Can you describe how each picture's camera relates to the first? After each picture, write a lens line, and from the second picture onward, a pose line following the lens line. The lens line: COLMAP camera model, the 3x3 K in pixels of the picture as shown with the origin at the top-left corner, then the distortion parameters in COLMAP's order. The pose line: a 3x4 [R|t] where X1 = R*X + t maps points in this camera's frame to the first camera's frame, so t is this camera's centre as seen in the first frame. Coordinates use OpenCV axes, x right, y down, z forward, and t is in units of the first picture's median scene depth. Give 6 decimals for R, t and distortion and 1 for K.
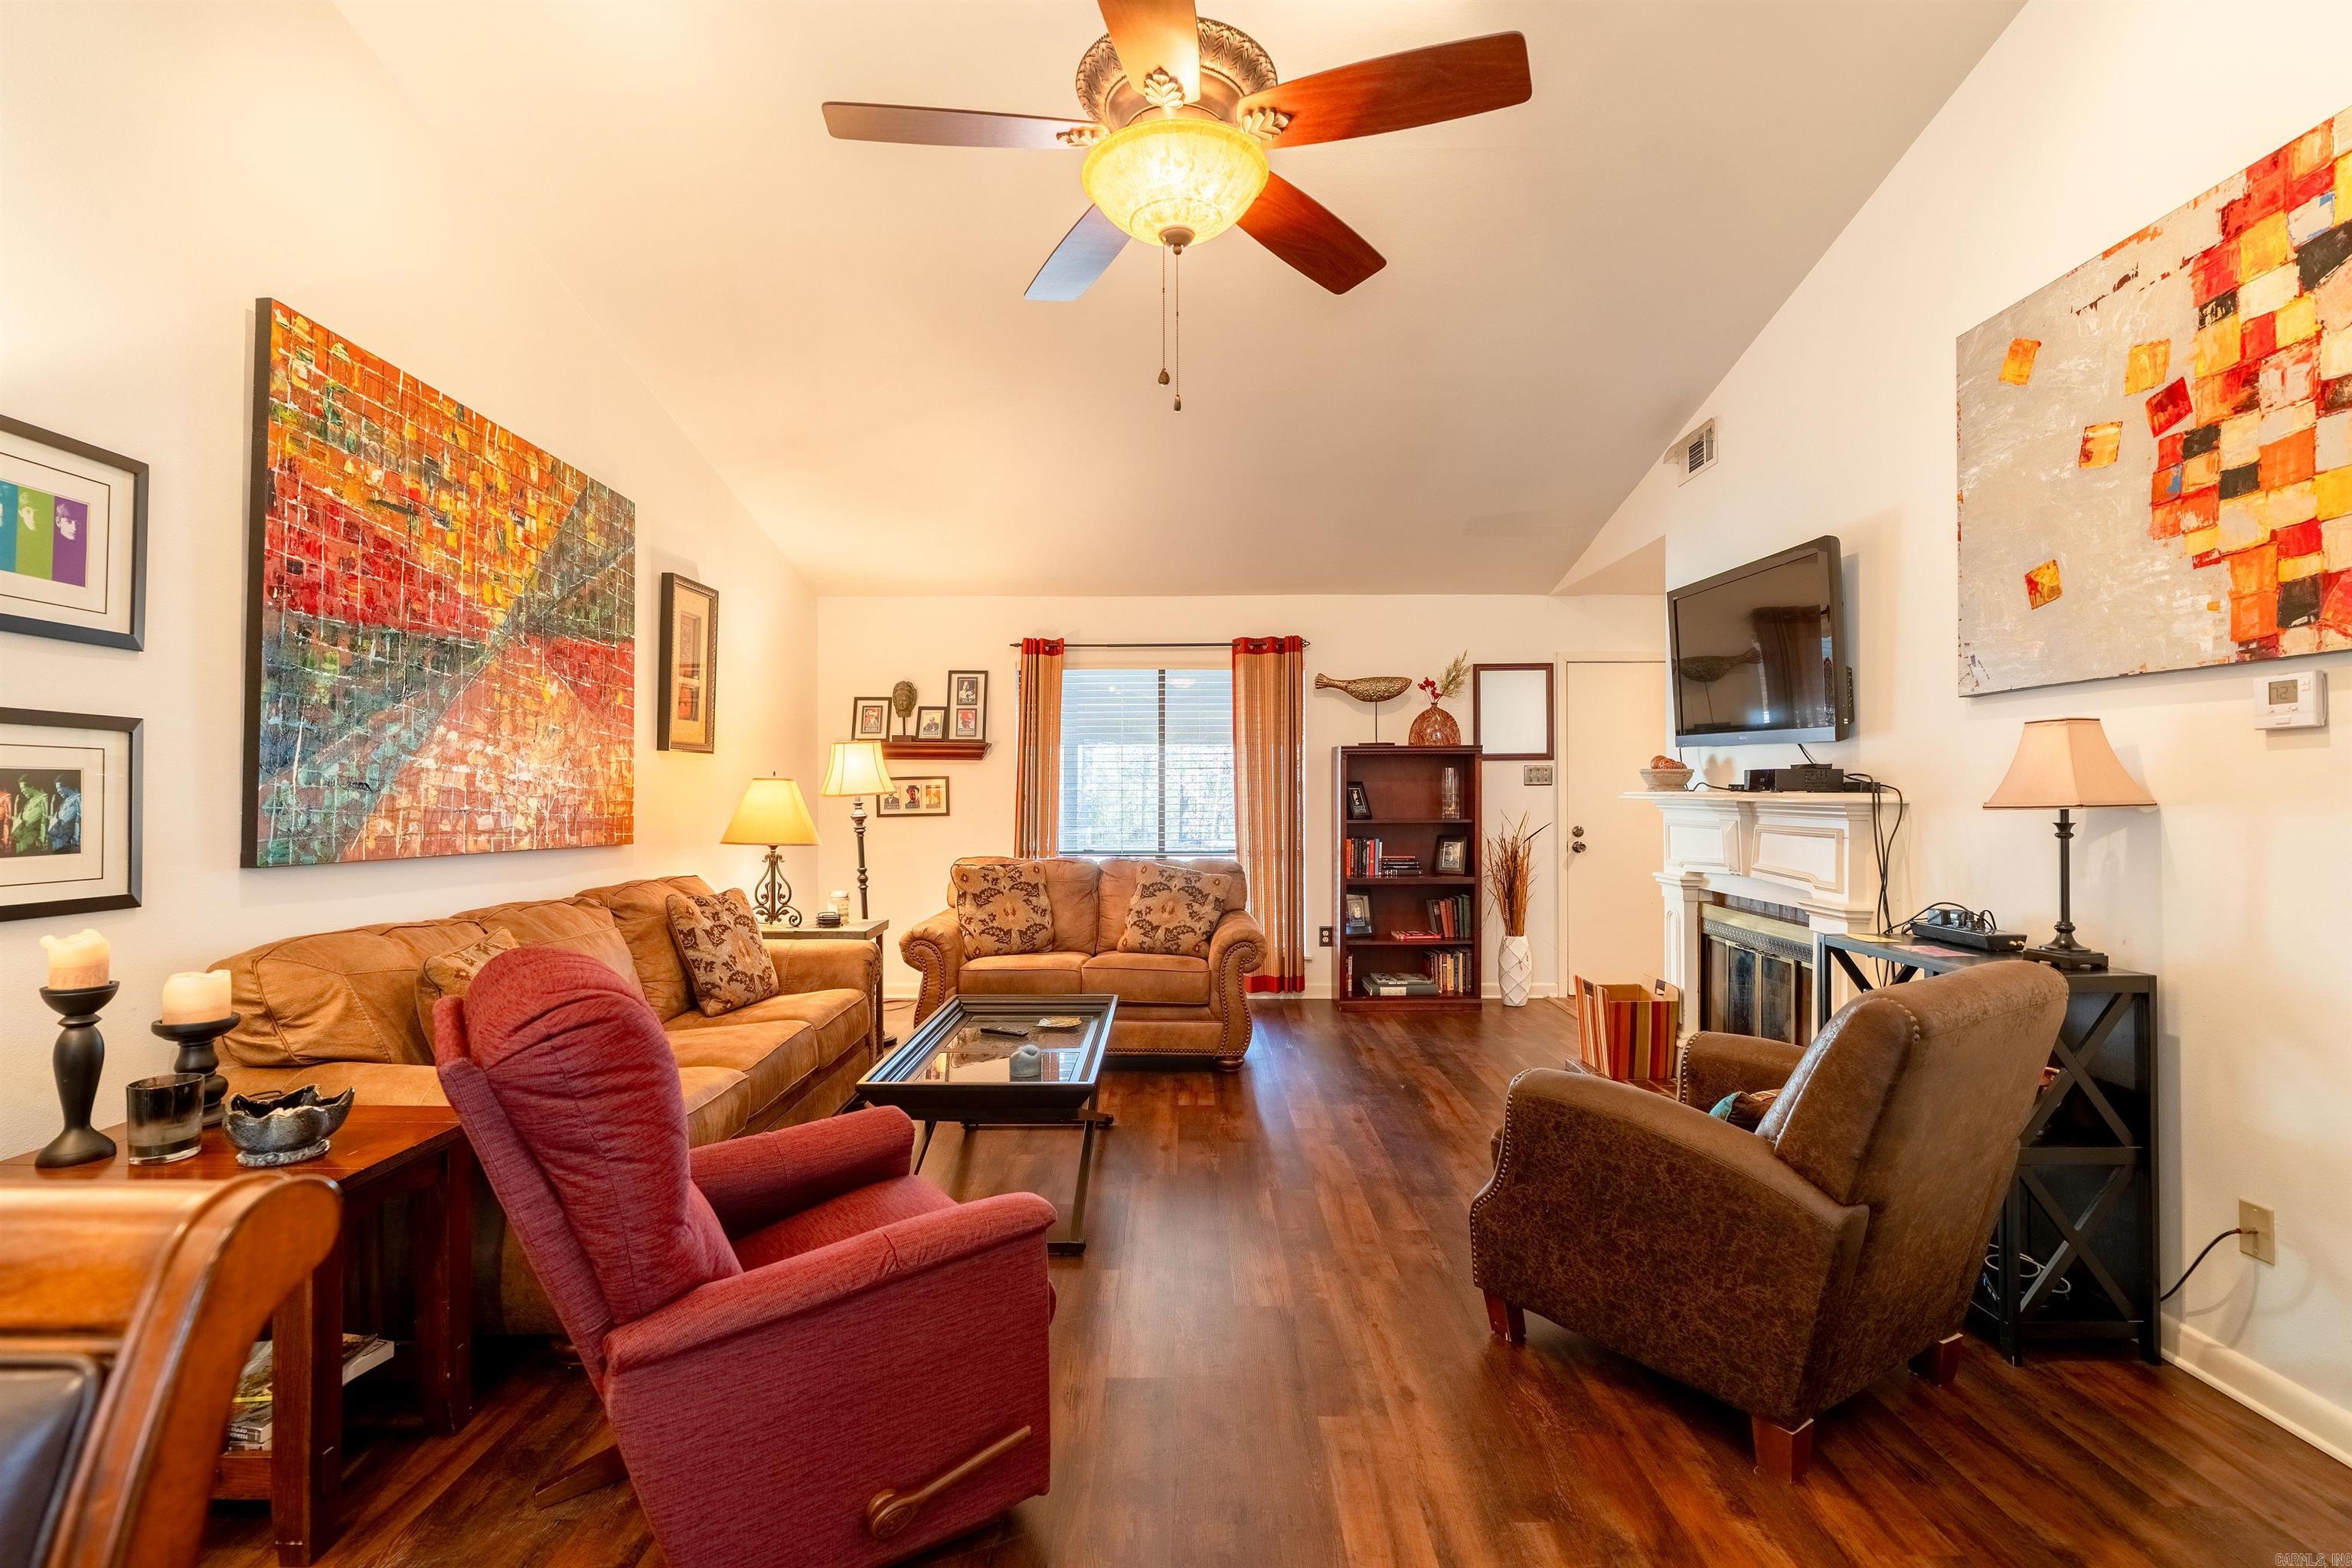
lens RADIAL K [[1060.7, 0, 1168.0], [0, 1060.7, 782.5], [0, 0, 1]] dist [-0.002228, 0.000525]
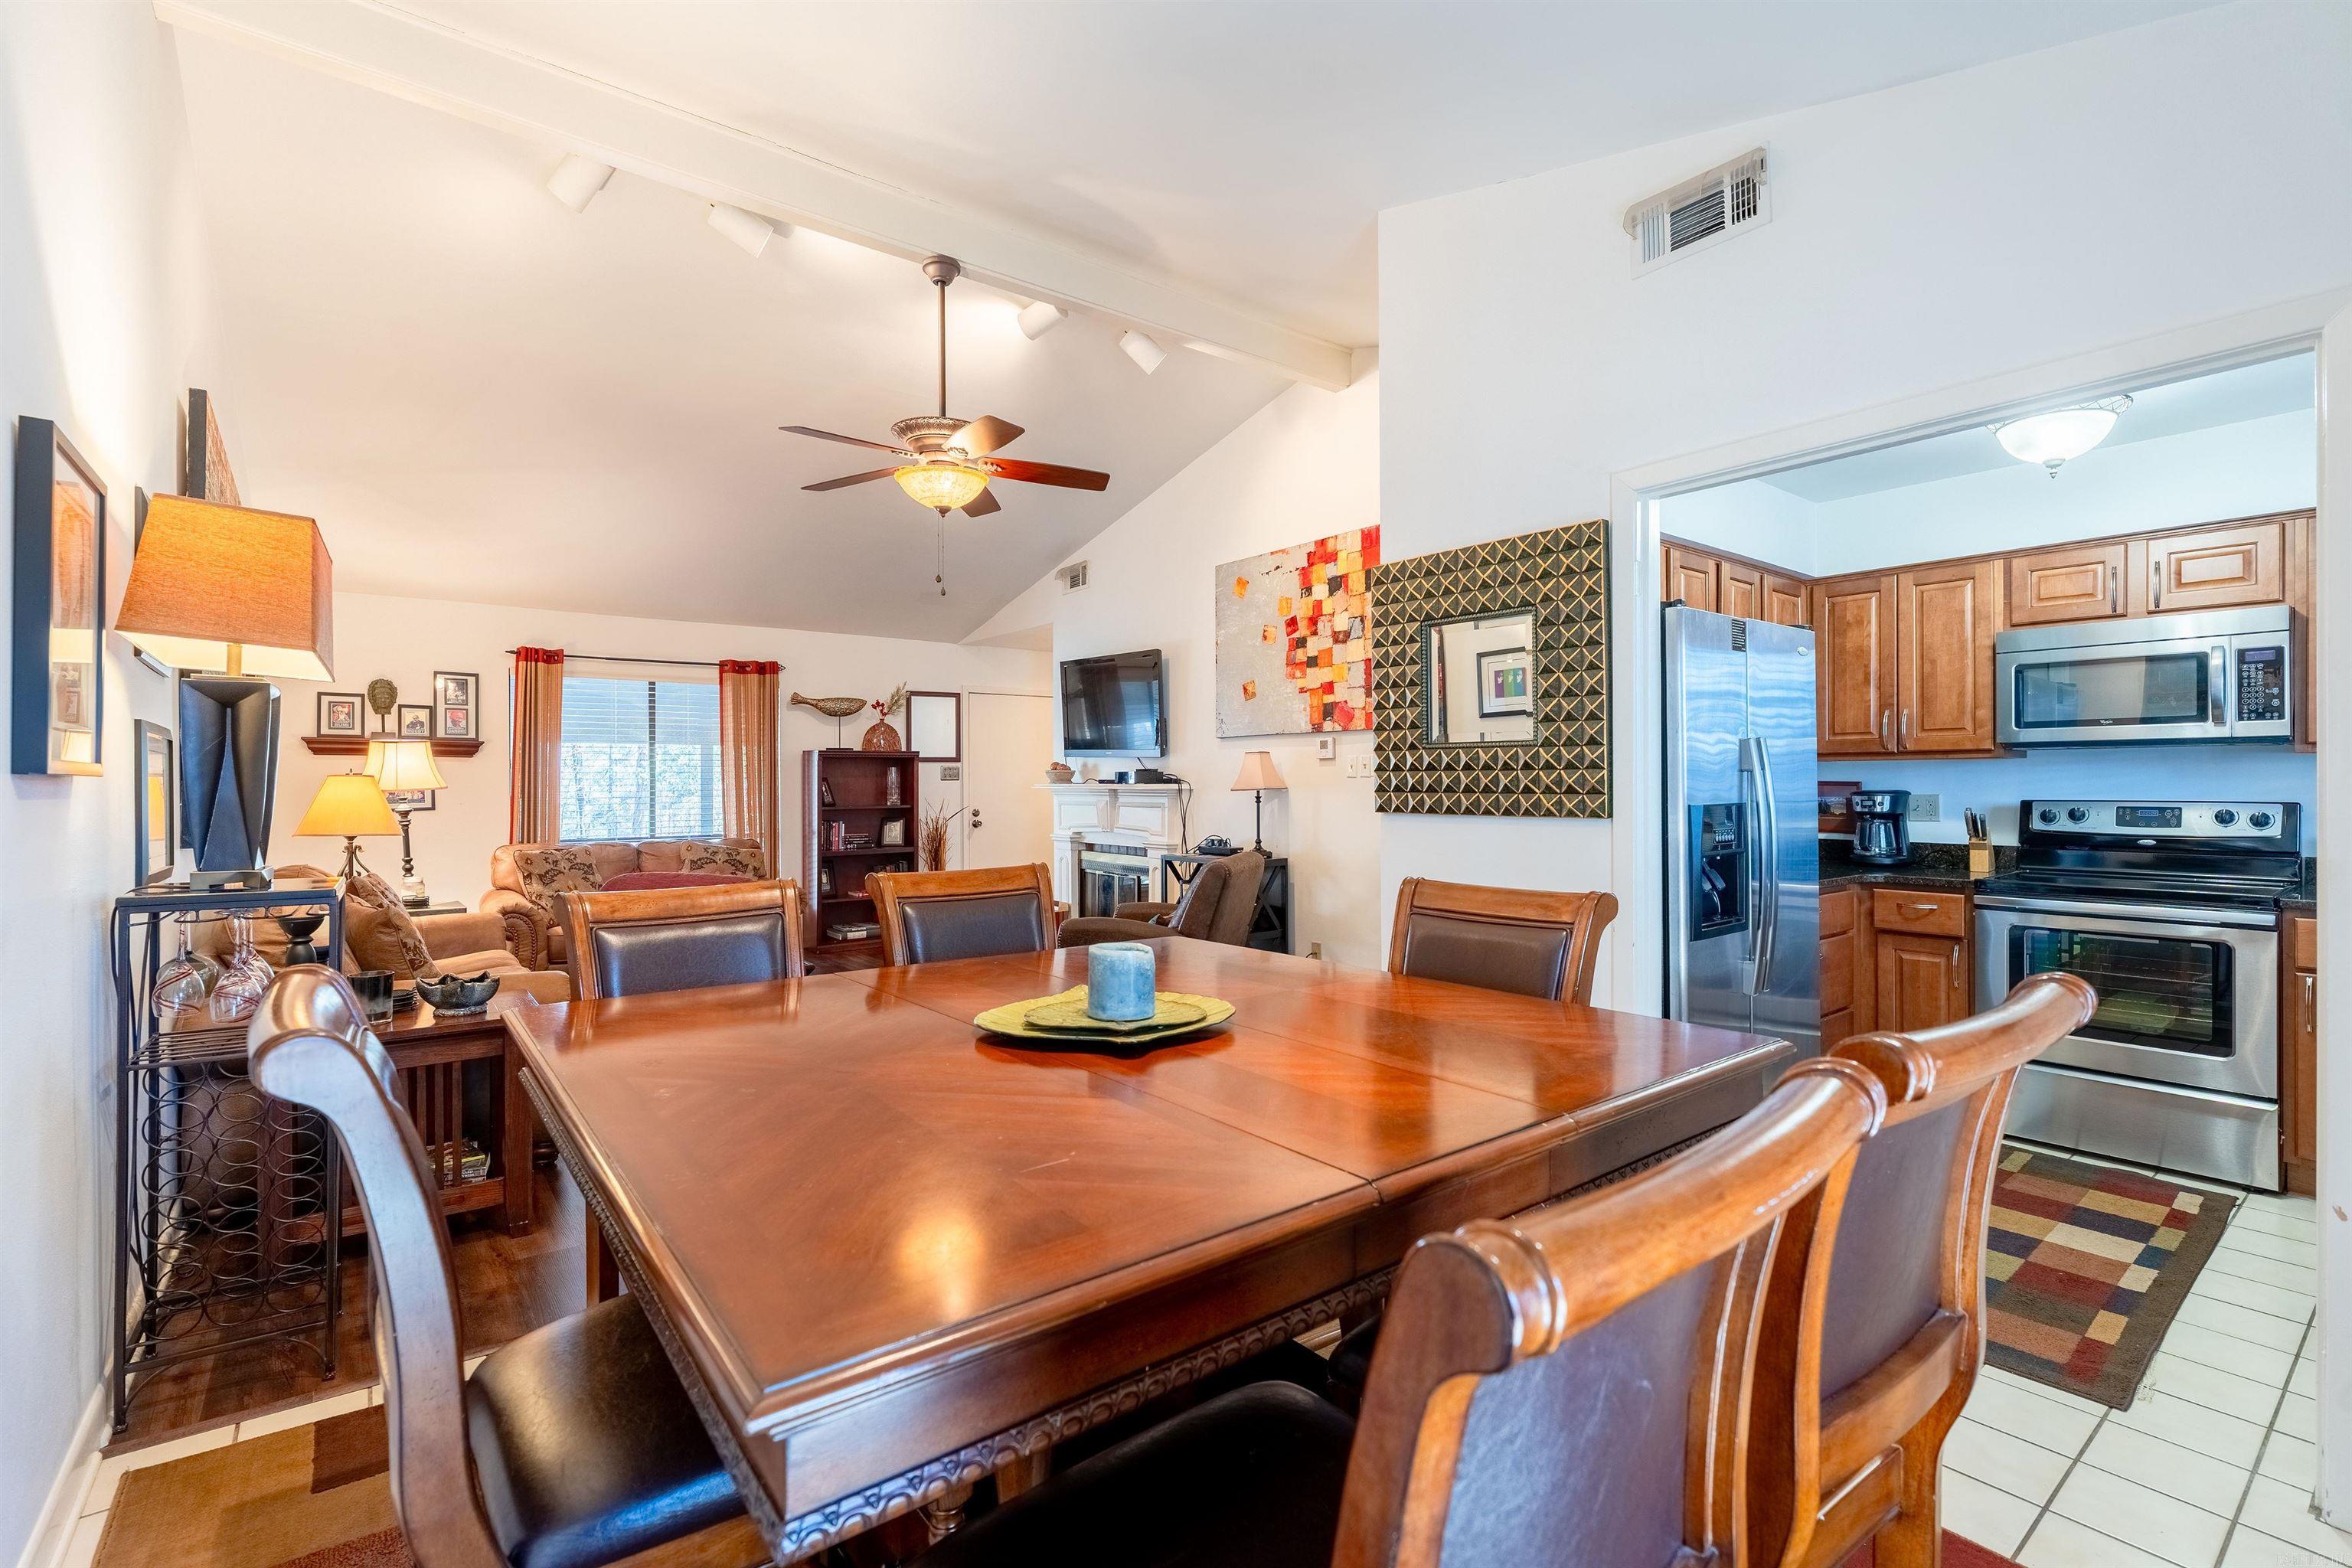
lens RADIAL K [[1060.7, 0, 1168.4], [0, 1060.7, 783.0], [0, 0, 1]] dist [-0.002228, 0.000525]
pose [[0.785612, -0.003120, 0.618712, -0.524849], [-0.000317, 0.999985, 0.005446, -0.002430], [-0.618720, -0.004474, 0.785599, -0.495084]]
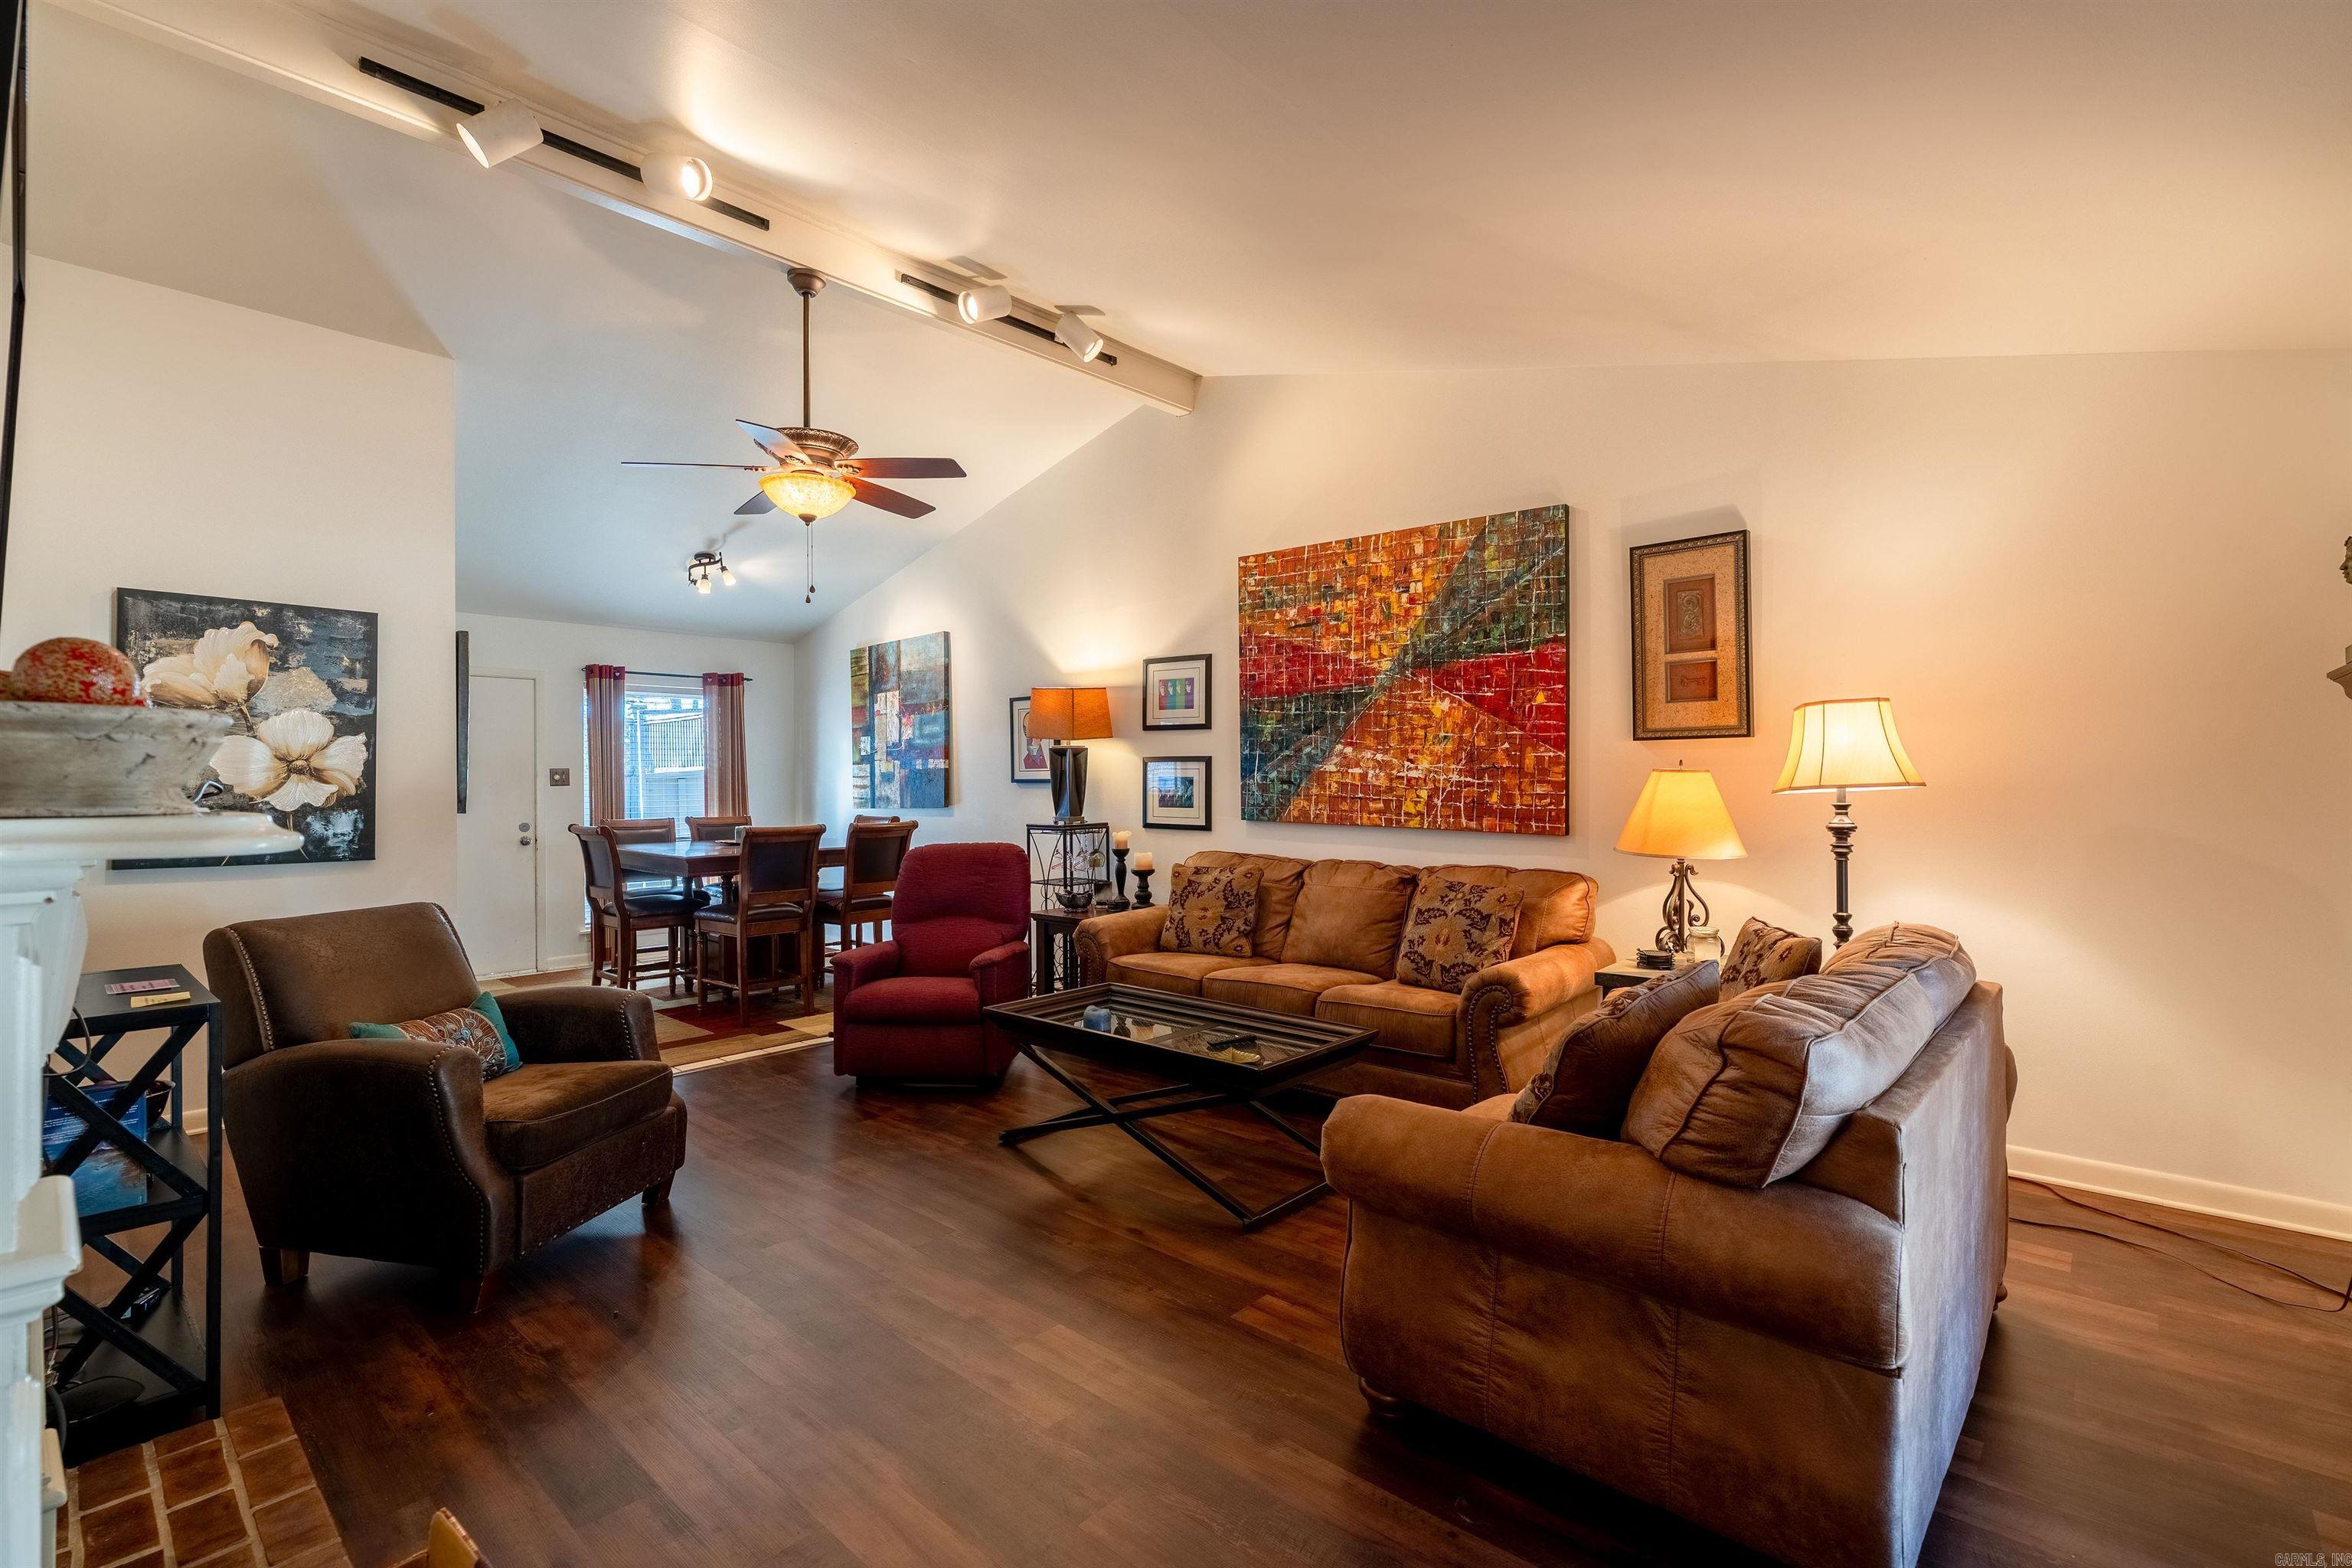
lens RADIAL K [[1060.7, 0, 1175.6], [0, 1060.7, 783.5], [0, 0, 1]] dist [-0.002228, 0.000525]
pose [[-0.664473, 0.005292, -0.747294, 0.624043], [0.010924, 0.999937, -0.002633, 0.006948], [0.747232, -0.009913, -0.664489, 1.690278]]
